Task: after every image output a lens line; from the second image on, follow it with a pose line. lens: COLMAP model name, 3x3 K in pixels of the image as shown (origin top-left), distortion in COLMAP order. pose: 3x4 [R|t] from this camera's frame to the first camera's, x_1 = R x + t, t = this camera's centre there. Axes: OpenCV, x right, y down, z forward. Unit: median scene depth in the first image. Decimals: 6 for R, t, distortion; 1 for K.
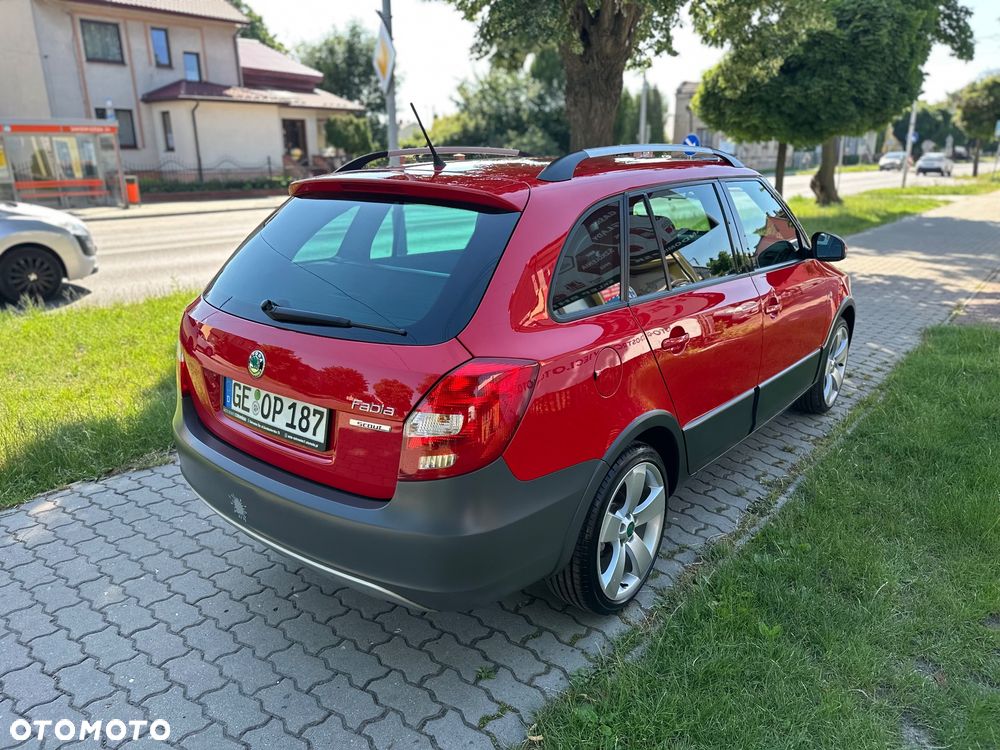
lens RADIAL K [[705.1, 0, 515.5], [0, 705.1, 370.2], [0, 0, 1]] dist [0.030837, -0.038231]
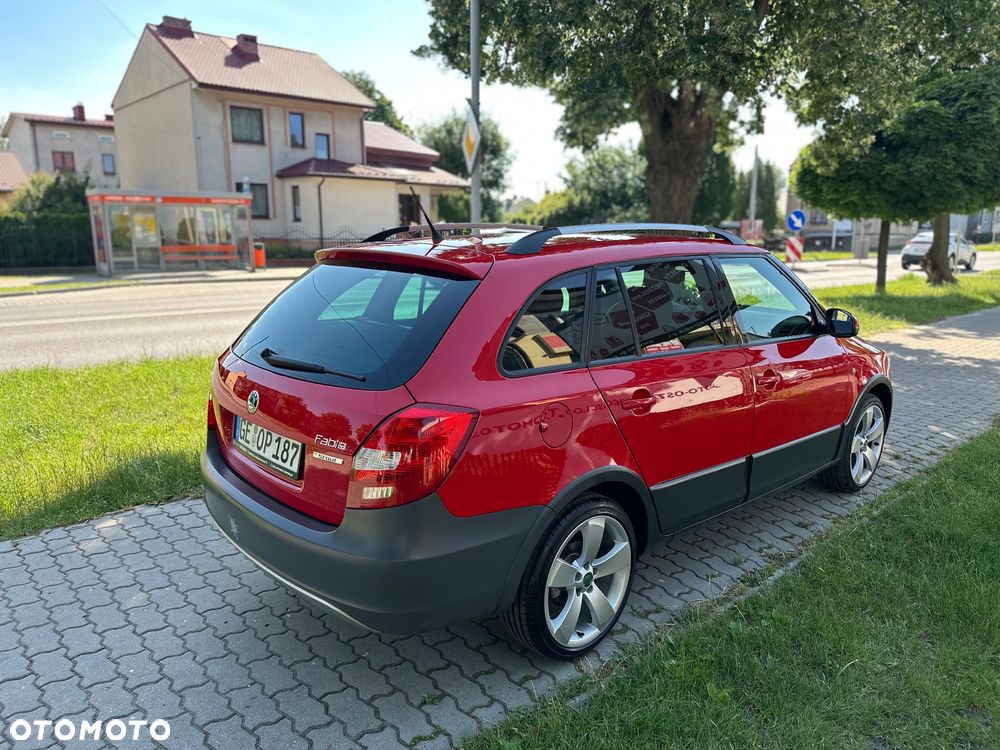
lens RADIAL K [[705.1, 0, 513.8], [0, 705.1, 379.2], [0, 0, 1]] dist [0.030837, -0.038231]
pose [[0.987639, 0.045171, -0.150098, 0.135238], [-0.057674, 0.995123, -0.080019, 0.012867], [0.145752, 0.087687, 0.985427, -0.053948]]
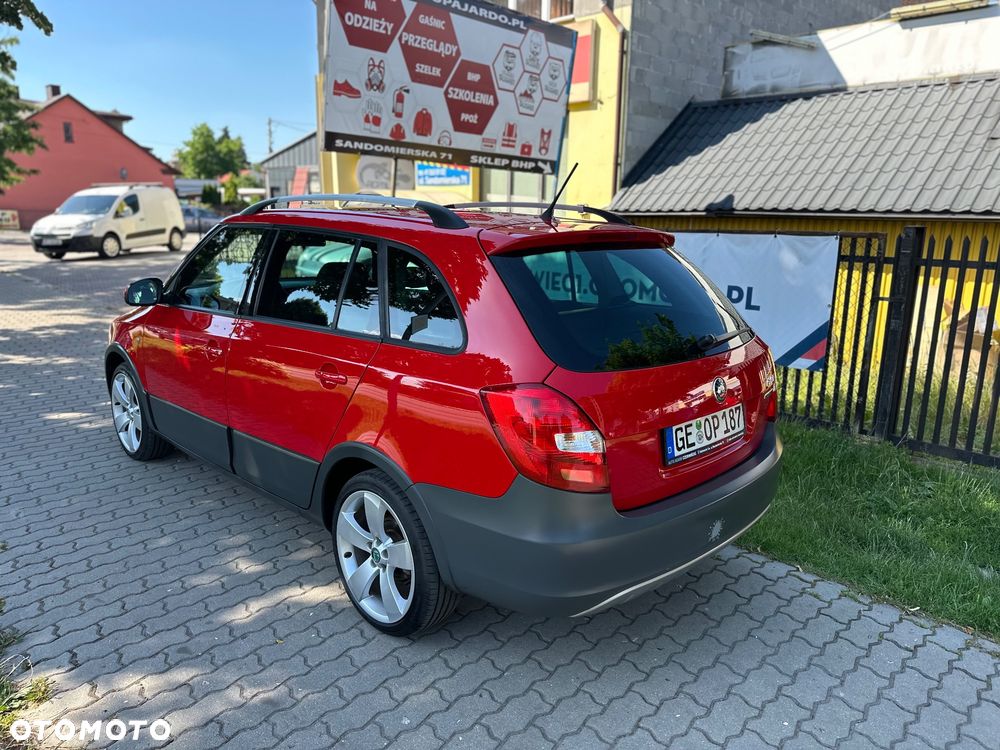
lens RADIAL K [[705.1, 0, 503.0], [0, 705.1, 378.7], [0, 0, 1]] dist [0.030837, -0.038231]
pose [[0.117194, -0.222413, 0.967883, -0.869998], [0.270299, 0.944950, 0.184414, -0.190724], [-0.955617, 0.240006, 0.170861, 0.654487]]
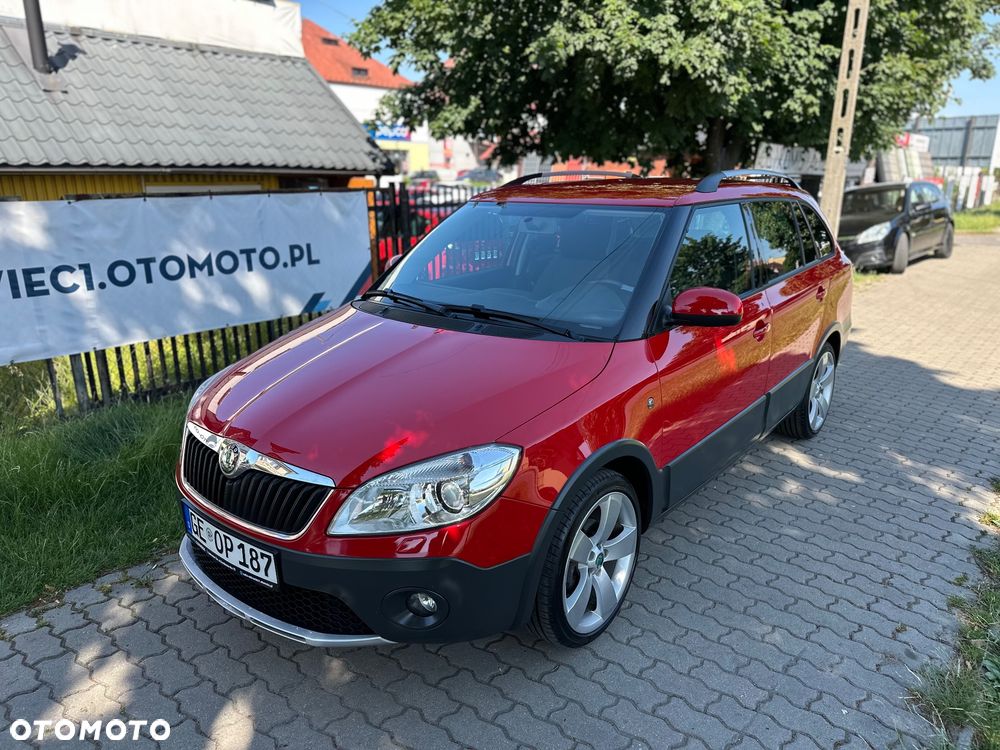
lens RADIAL K [[705.1, 0, 516.8], [0, 705.1, 373.4], [0, 0, 1]] dist [0.030837, -0.038231]
pose [[-0.999933, -0.003857, 0.010903, 0.253954], [0.002661, 0.840707, 0.541483, -0.593020], [-0.011254, 0.541476, -0.840641, 1.924098]]
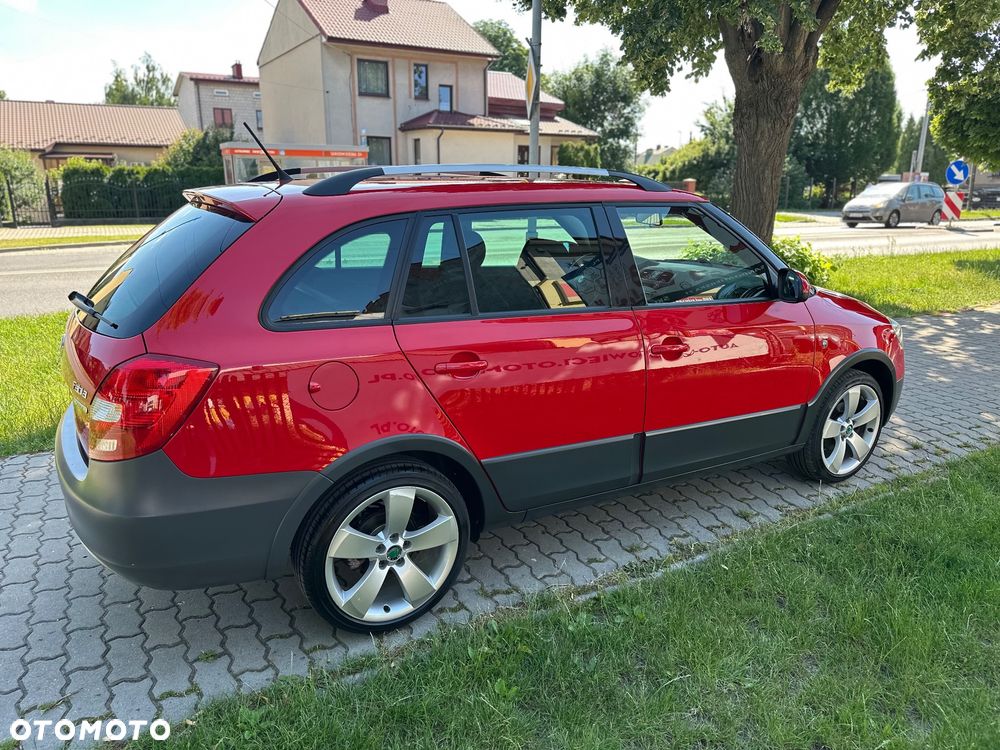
lens RADIAL K [[705.1, 0, 510.6], [0, 705.1, 384.5], [0, 0, 1]] dist [0.030837, -0.038231]
pose [[0.935734, 0.110538, -0.334938, 0.420294], [-0.115546, 0.993290, 0.005004, -0.020487], [0.333244, 0.034018, 0.942227, 0.083333]]
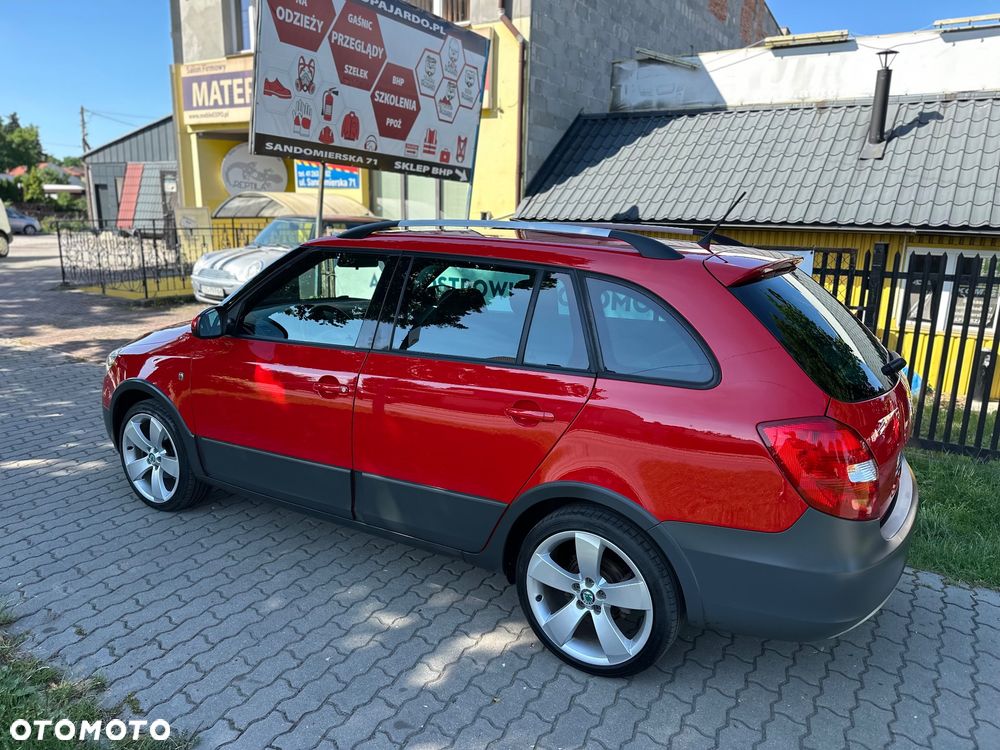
lens RADIAL K [[705.1, 0, 505.2], [0, 705.1, 382.2], [0, 0, 1]] dist [0.030837, -0.038231]
pose [[-0.113846, -0.225130, 0.967655, -0.845257], [0.262265, 0.932628, 0.247836, -0.311649], [-0.958257, 0.281997, -0.047132, 0.990453]]
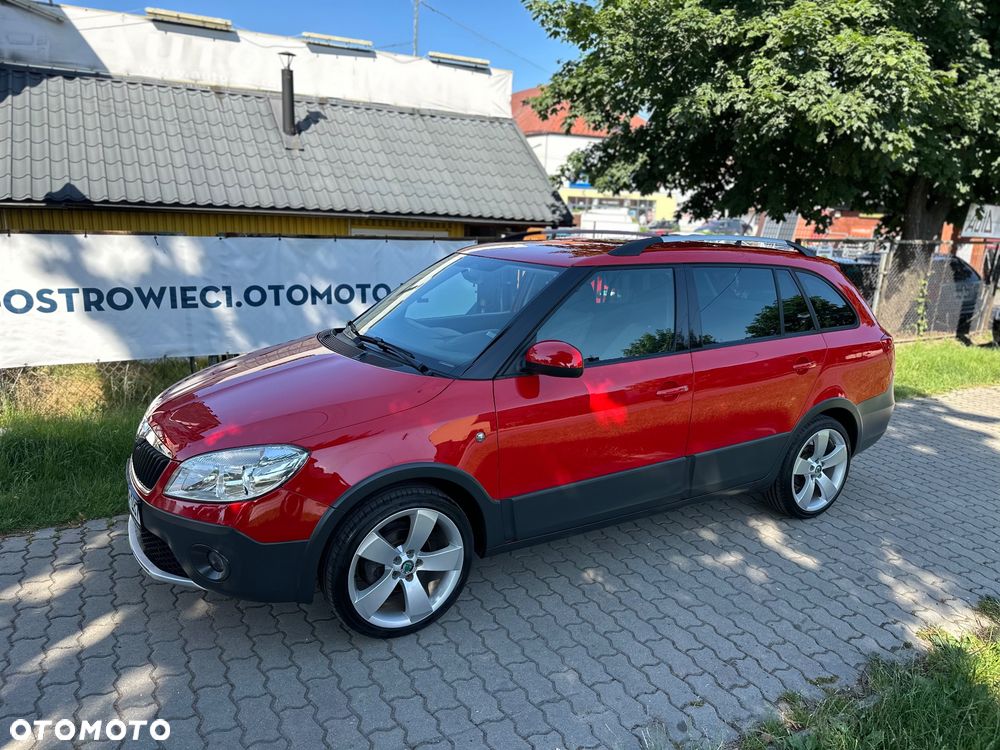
lens RADIAL K [[705.1, 0, 507.6], [0, 705.1, 378.6], [0, 0, 1]] dist [0.030837, -0.038231]
pose [[-0.931434, -0.109943, 0.346904, -0.155357], [0.074500, 0.875471, 0.477493, -0.613367], [-0.356202, 0.470598, -0.807253, 1.936315]]
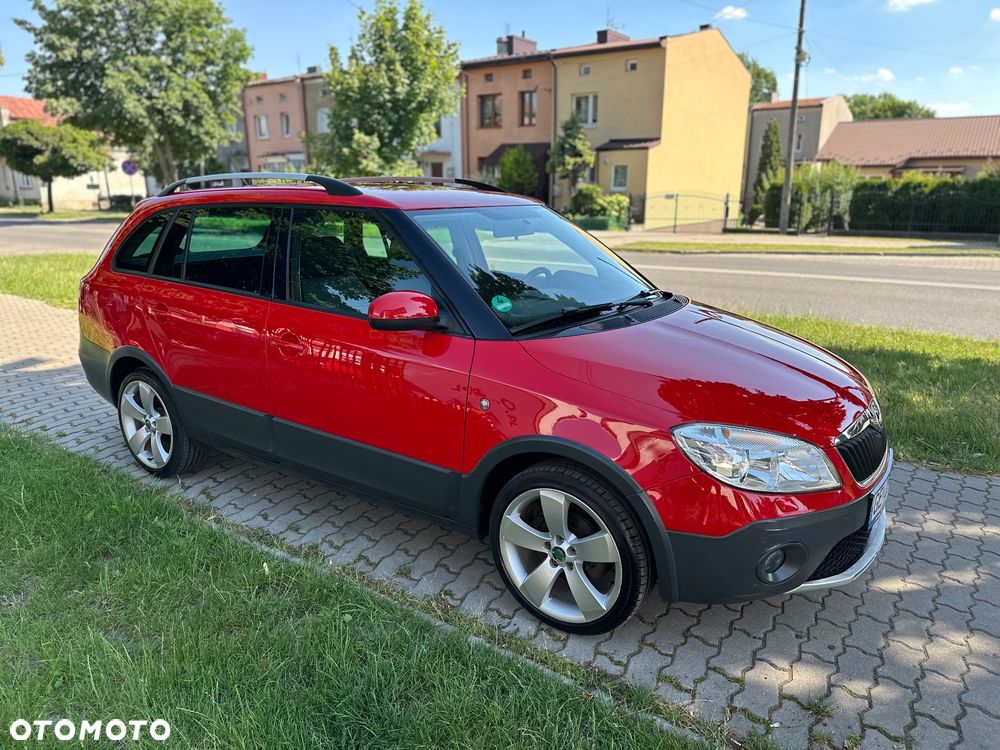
lens RADIAL K [[705.1, 0, 497.2], [0, 705.1, 381.5], [0, 0, 1]] dist [0.030837, -0.038231]
pose [[0.067546, 0.263933, -0.962173, 1.137039], [-0.289190, 0.928156, 0.234300, -0.299134], [0.954886, 0.262424, 0.139020, 1.009736]]
